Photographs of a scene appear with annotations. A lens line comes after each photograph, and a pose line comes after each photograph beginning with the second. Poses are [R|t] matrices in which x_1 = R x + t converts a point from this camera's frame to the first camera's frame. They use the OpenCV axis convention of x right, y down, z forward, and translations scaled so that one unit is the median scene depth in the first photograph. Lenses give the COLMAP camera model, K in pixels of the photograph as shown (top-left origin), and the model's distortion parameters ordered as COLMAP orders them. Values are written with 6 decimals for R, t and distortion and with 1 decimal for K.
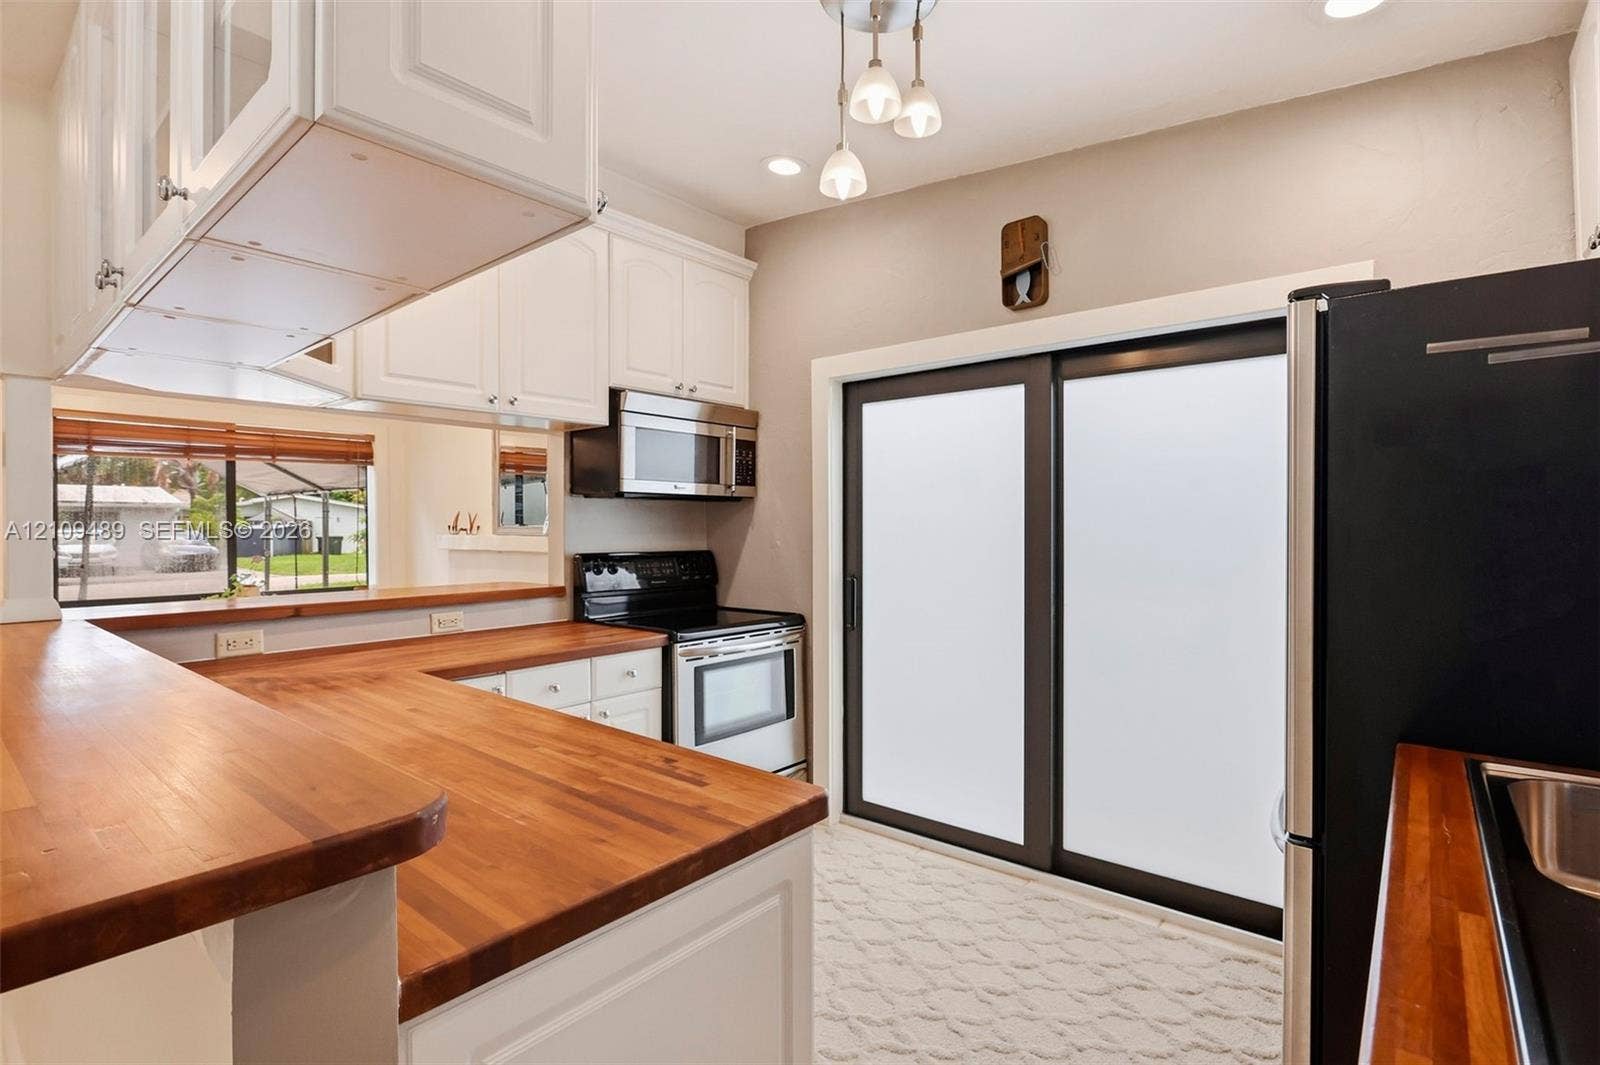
lens RADIAL K [[766.7, 0, 813.5], [0, 766.7, 526.6], [0, 0, 1]] dist [-0.013054, -0.000220]
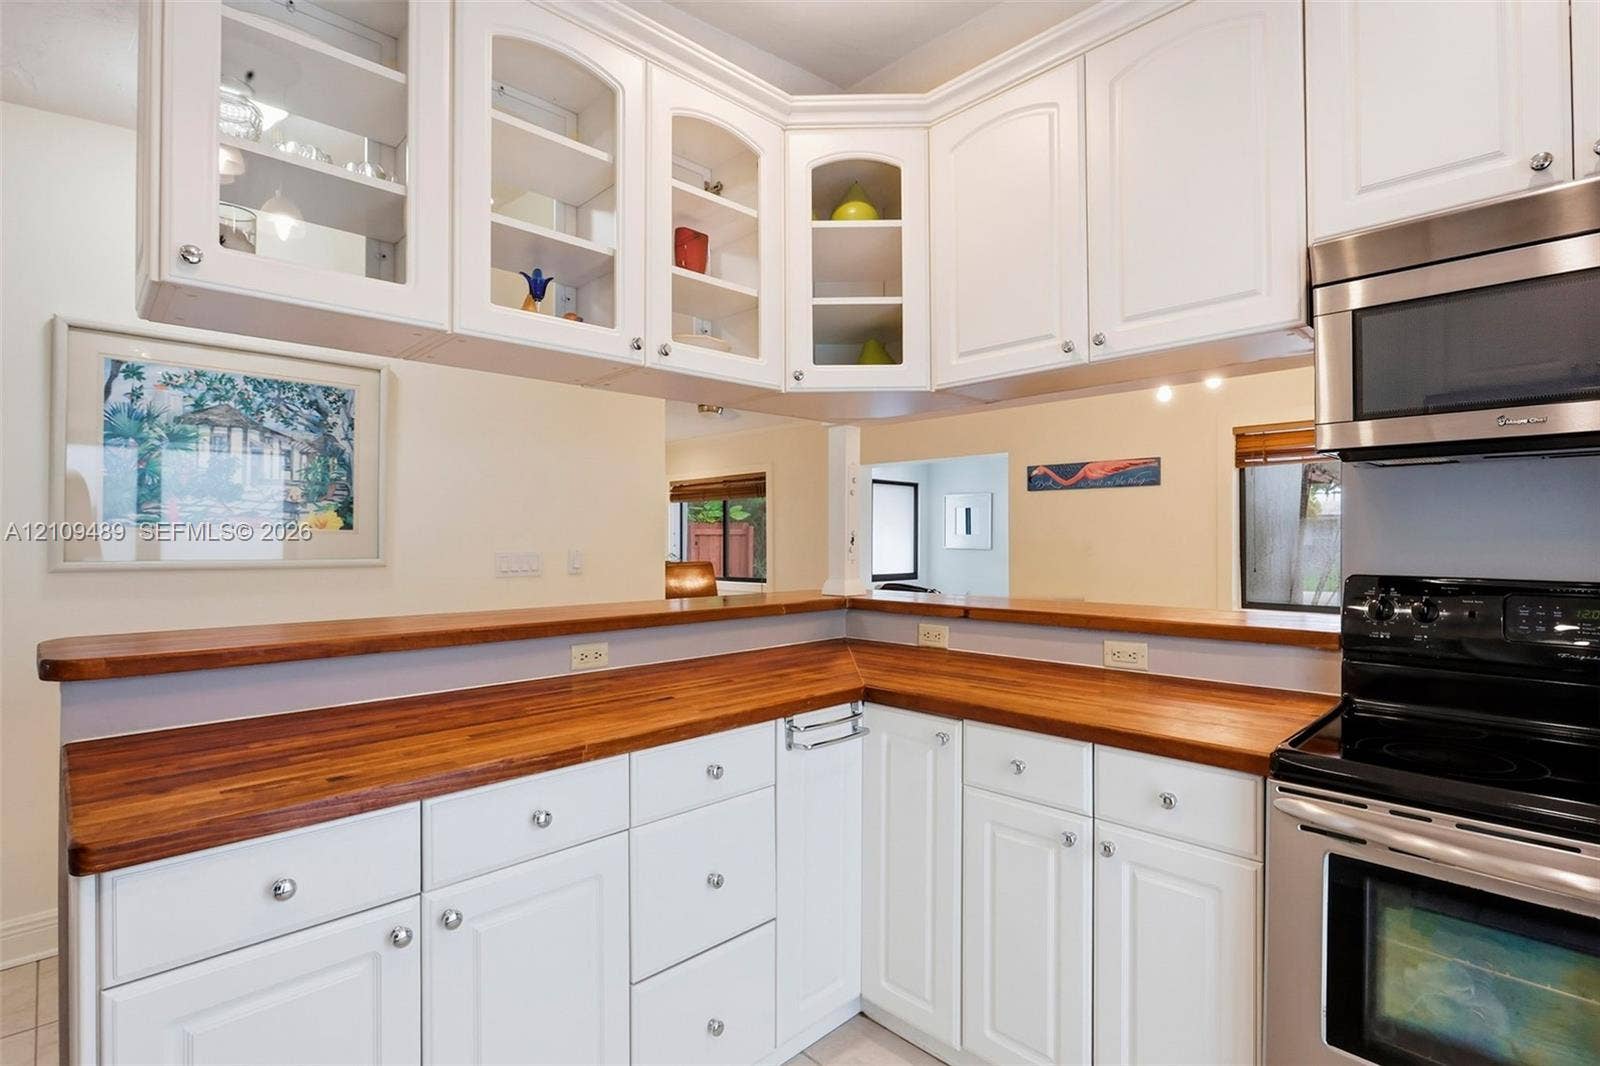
lens RADIAL K [[766.7, 0, 795.5], [0, 766.7, 531.0], [0, 0, 1]] dist [-0.013054, -0.000220]
pose [[-0.122485, -0.009951, -0.992420, 0.244137], [-0.001508, 0.999950, -0.009840, 0.010036], [0.992469, 0.000291, -0.122494, 0.636873]]
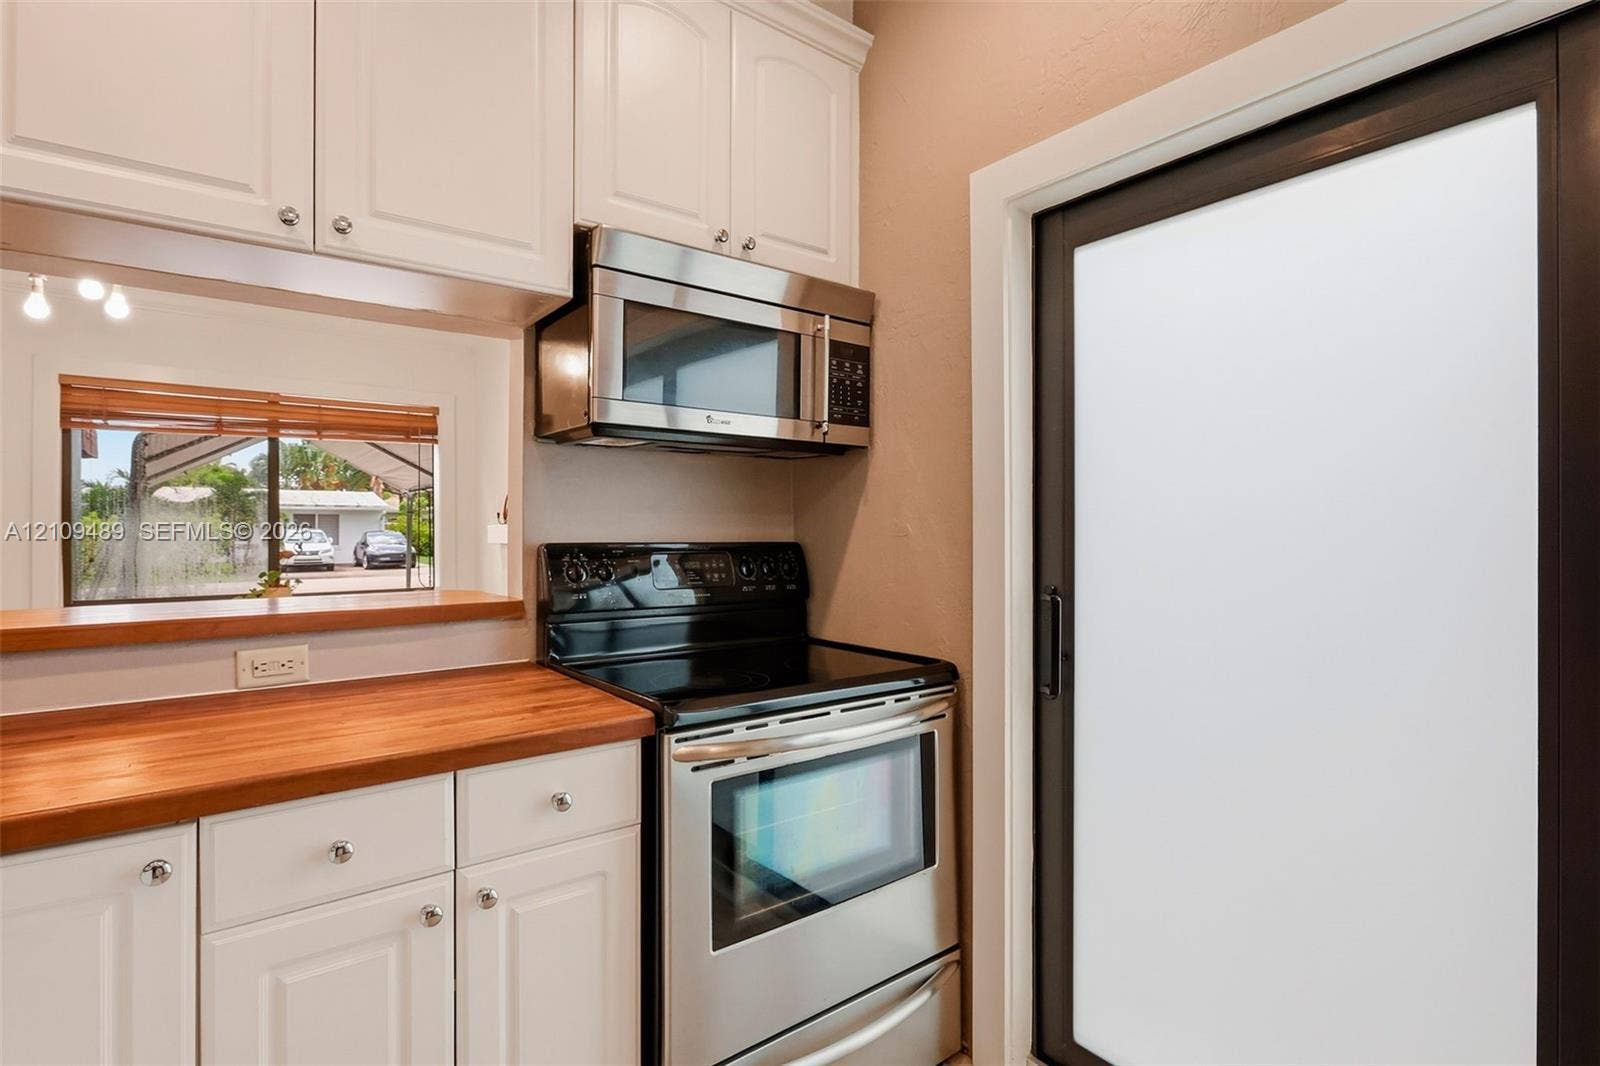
lens RADIAL K [[766.7, 0, 803.4], [0, 766.7, 521.3], [0, 0, 1]] dist [-0.013054, -0.000220]
pose [[0.973557, -0.001913, -0.228436, 0.005078], [-0.000805, 0.999930, -0.011801, 0.023900], [0.228442, 0.011673, 0.973487, 0.463679]]
